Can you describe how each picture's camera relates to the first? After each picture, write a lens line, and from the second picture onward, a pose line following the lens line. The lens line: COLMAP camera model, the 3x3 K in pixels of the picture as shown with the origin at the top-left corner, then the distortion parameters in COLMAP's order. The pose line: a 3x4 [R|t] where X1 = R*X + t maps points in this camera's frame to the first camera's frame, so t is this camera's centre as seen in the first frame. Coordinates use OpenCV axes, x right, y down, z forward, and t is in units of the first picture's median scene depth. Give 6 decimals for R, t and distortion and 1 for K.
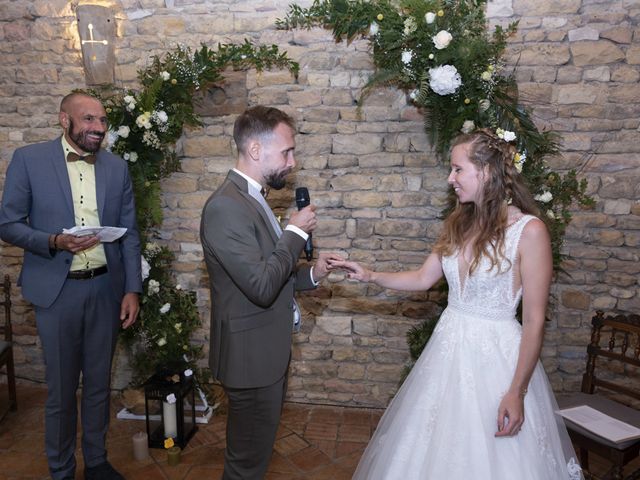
lens RADIAL K [[502.8, 0, 320.3], [0, 502.8, 254.9], [0, 0, 1]] dist [0.006728, -0.013853]
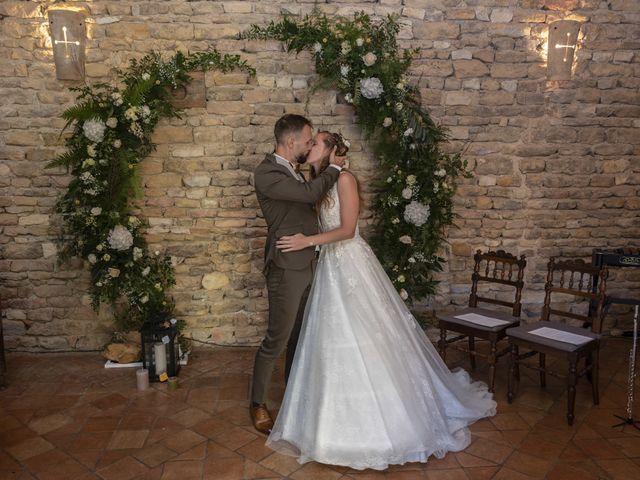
lens RADIAL K [[502.8, 0, 320.3], [0, 502.8, 254.9], [0, 0, 1]] dist [0.006728, -0.013853]
pose [[0.976782, -0.045669, 0.209313, -0.167785], [0.039926, 0.998703, 0.031582, 0.050517], [-0.210484, -0.022492, 0.977338, -0.276794]]
